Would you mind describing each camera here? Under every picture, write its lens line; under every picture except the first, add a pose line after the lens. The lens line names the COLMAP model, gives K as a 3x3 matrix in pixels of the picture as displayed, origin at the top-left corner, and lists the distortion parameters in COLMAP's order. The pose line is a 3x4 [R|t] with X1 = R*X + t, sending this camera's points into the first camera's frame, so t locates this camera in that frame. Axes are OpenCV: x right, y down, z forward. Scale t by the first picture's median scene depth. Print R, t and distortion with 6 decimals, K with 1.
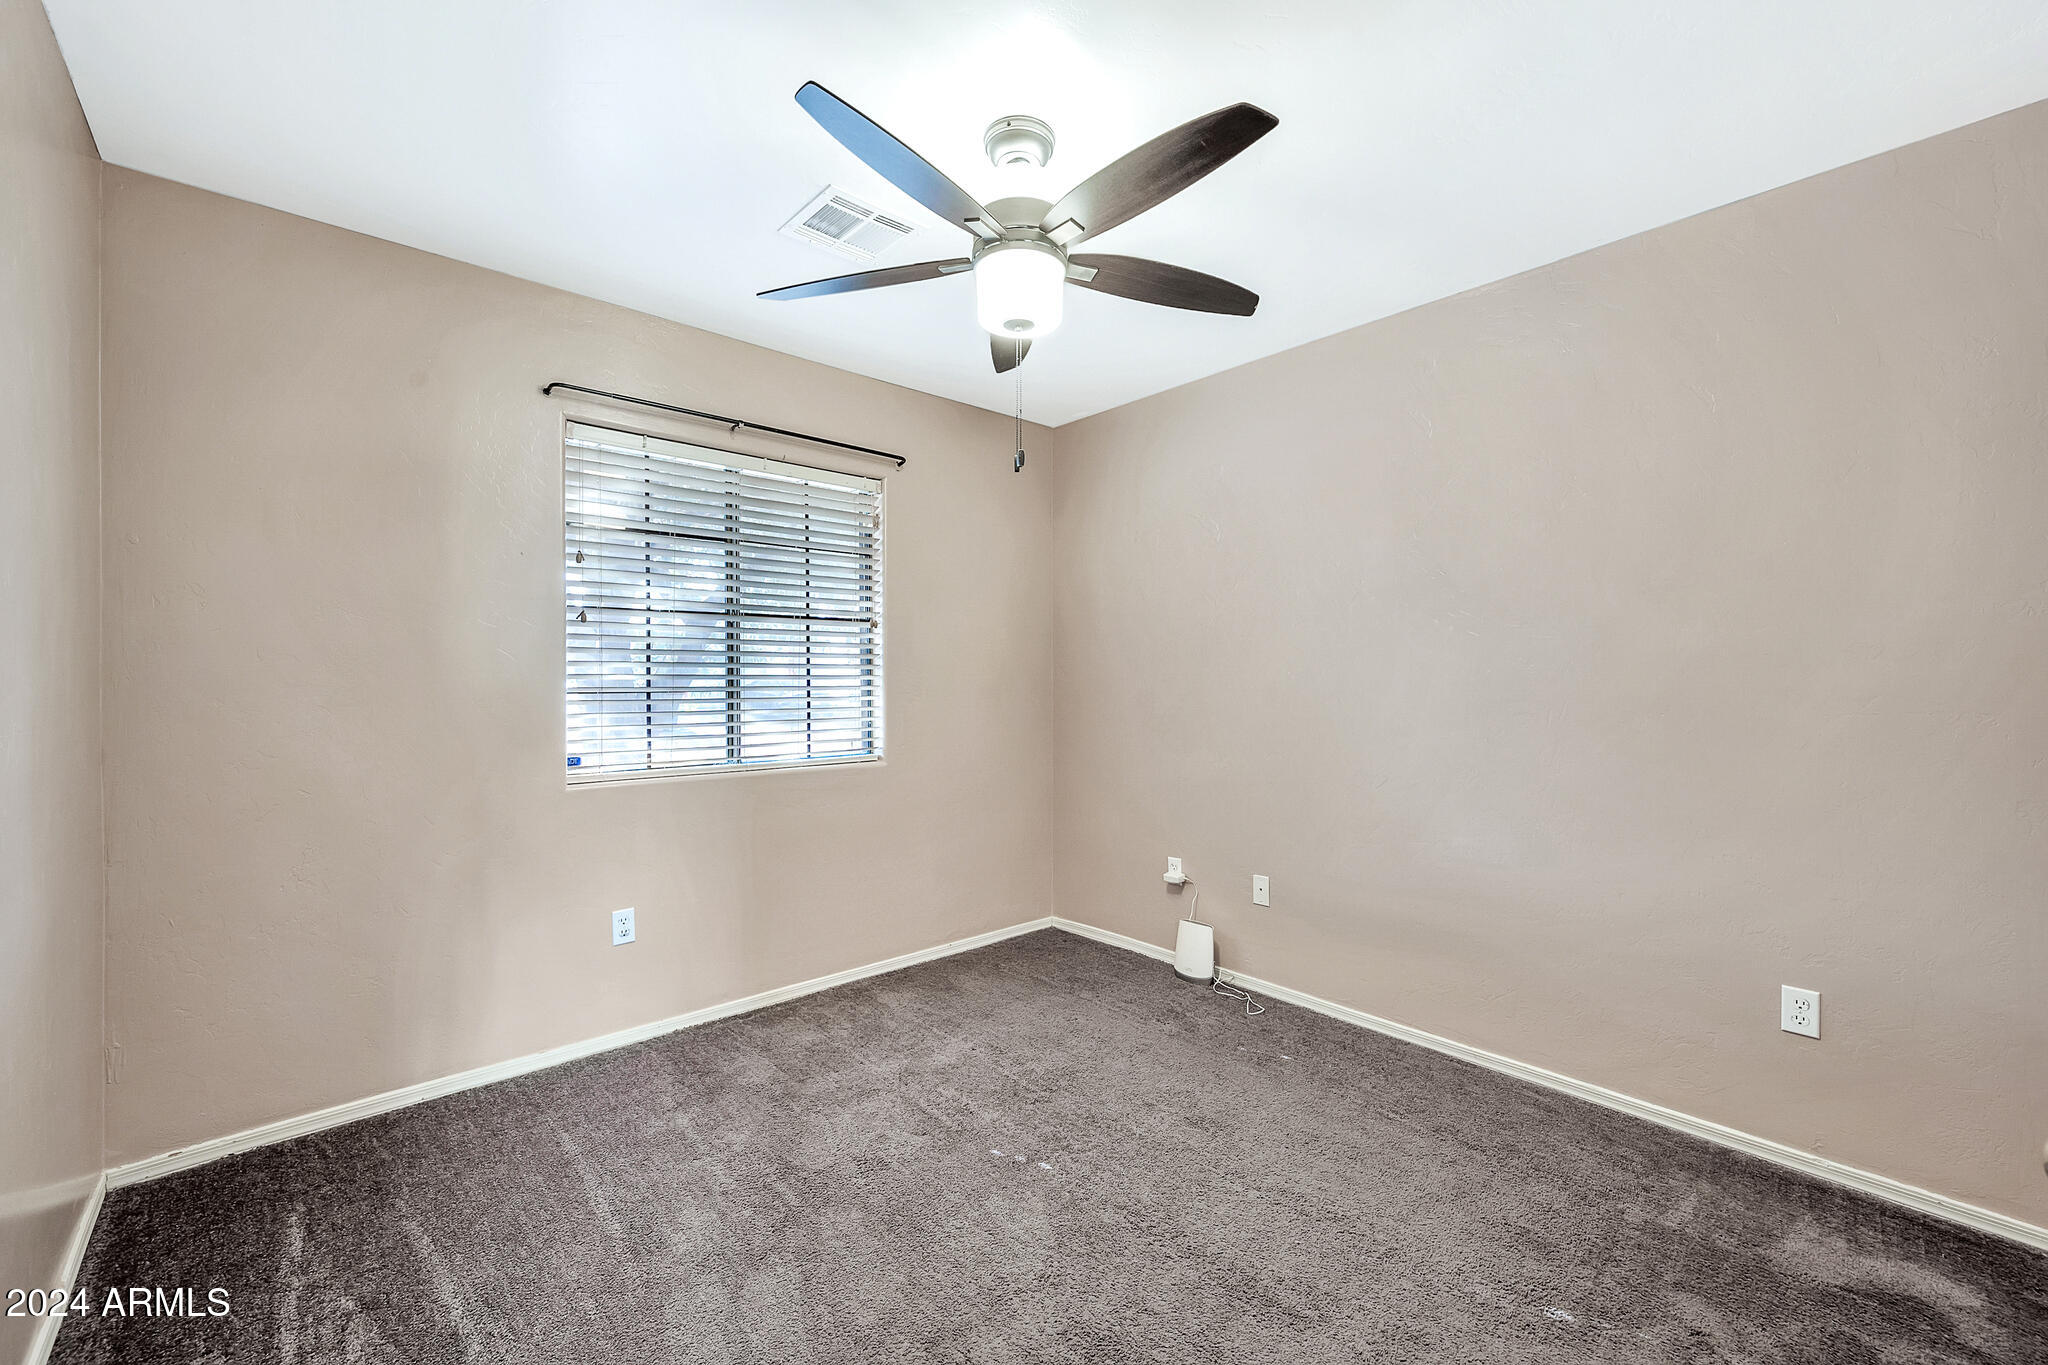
lens RADIAL K [[817.7, 0, 1017.7], [0, 817.7, 679.5], [0, 0, 1]] dist [-0.000457, 0.000317]
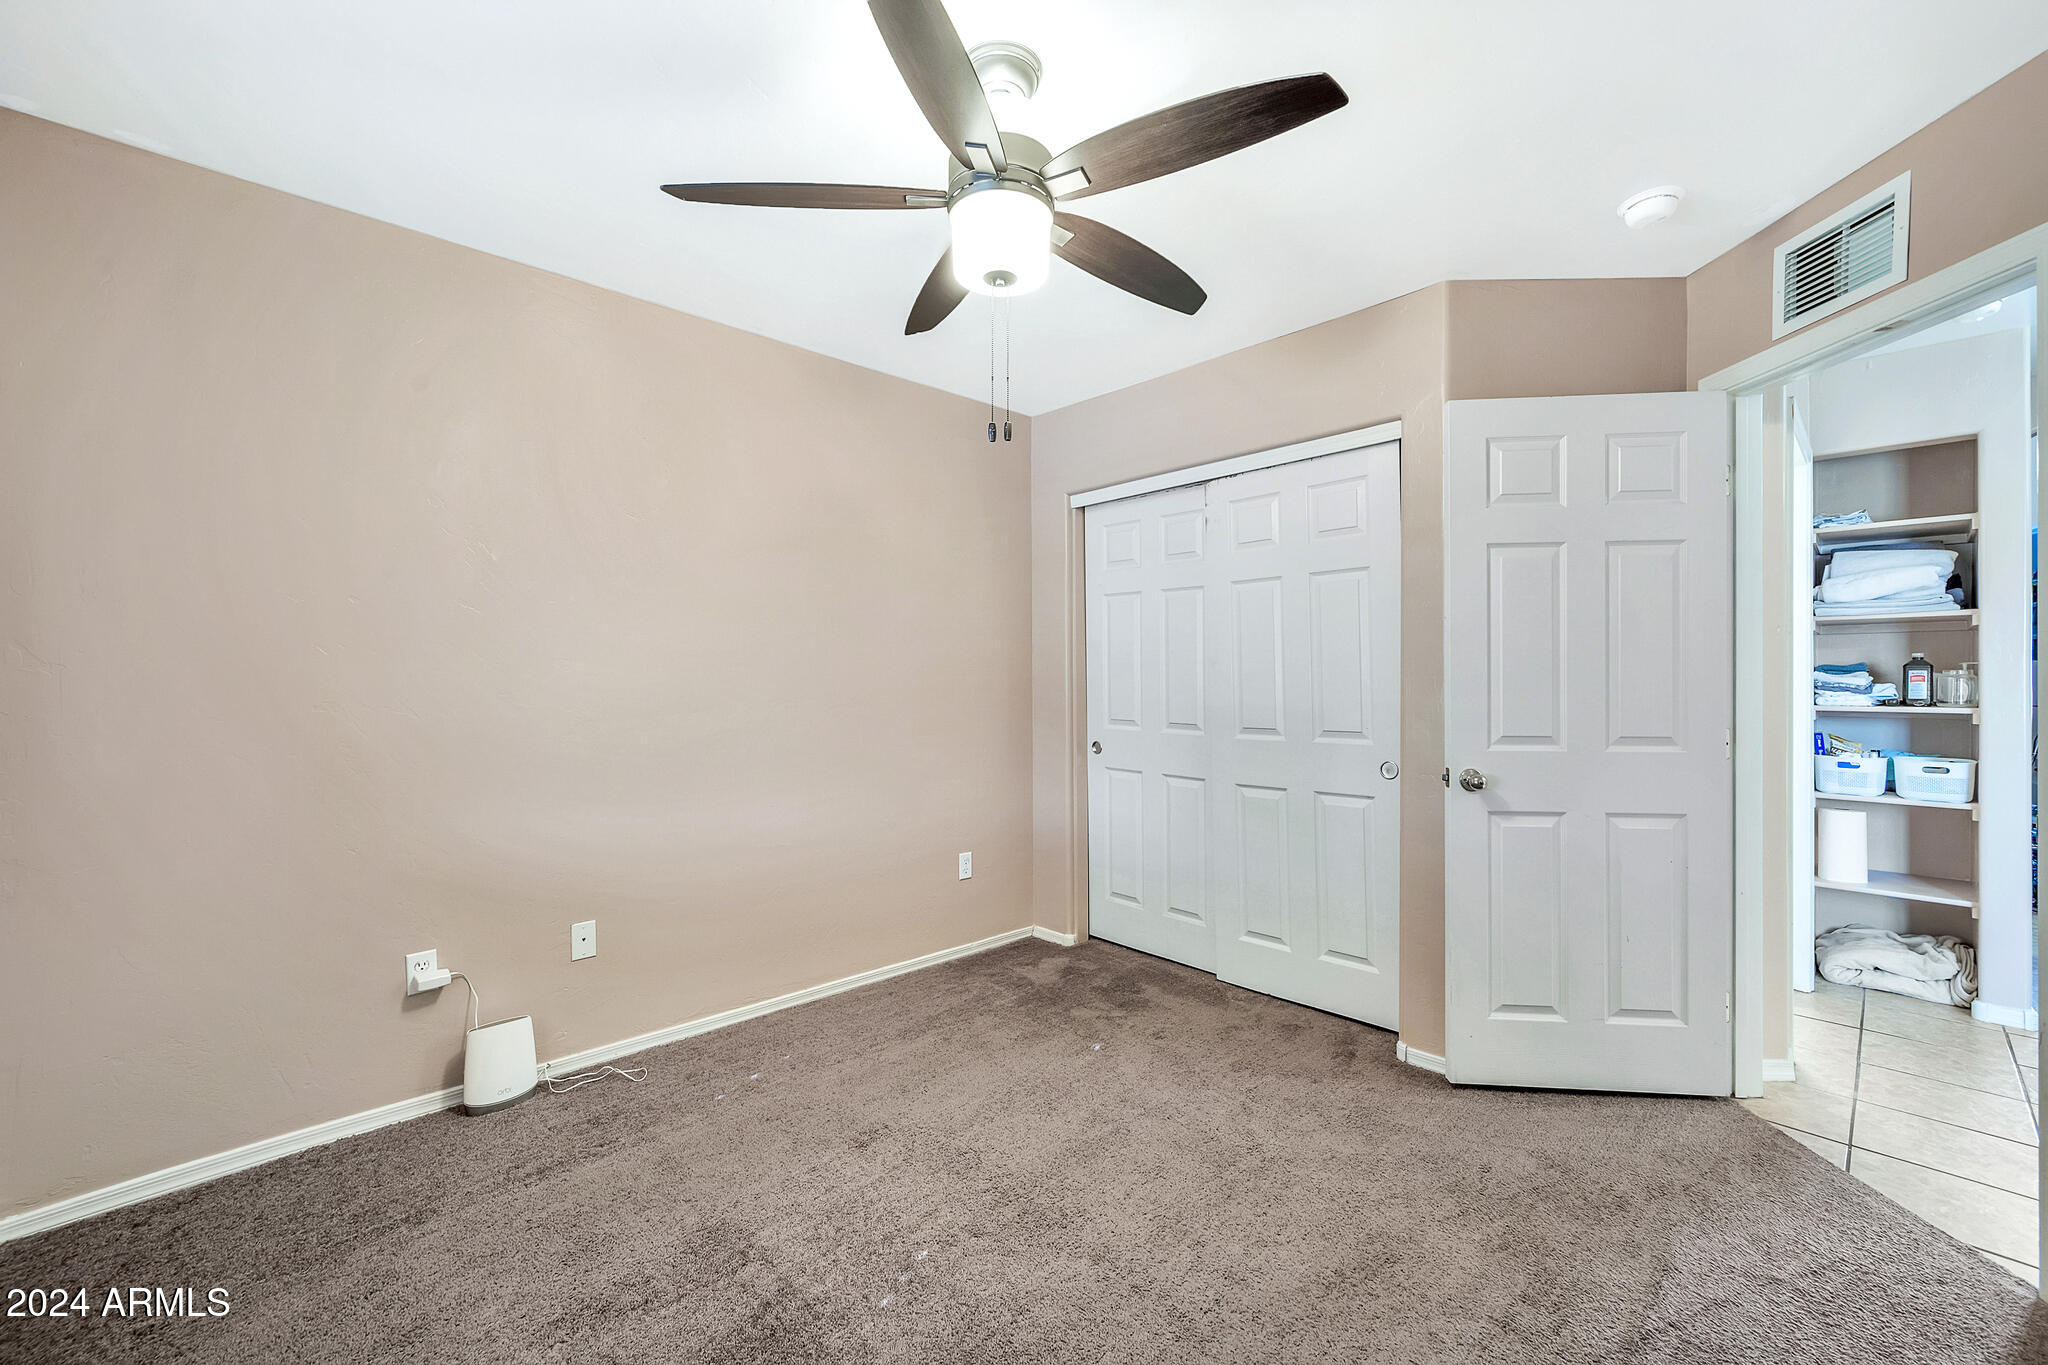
lens RADIAL K [[817.7, 0, 1019.0], [0, 817.7, 680.7], [0, 0, 1]] dist [-0.000457, 0.000317]
pose [[-0.029909, -0.004057, 0.999544, -0.636856], [-0.001154, 0.999991, 0.004024, -0.002468], [-0.999552, -0.001033, -0.029913, 0.728595]]
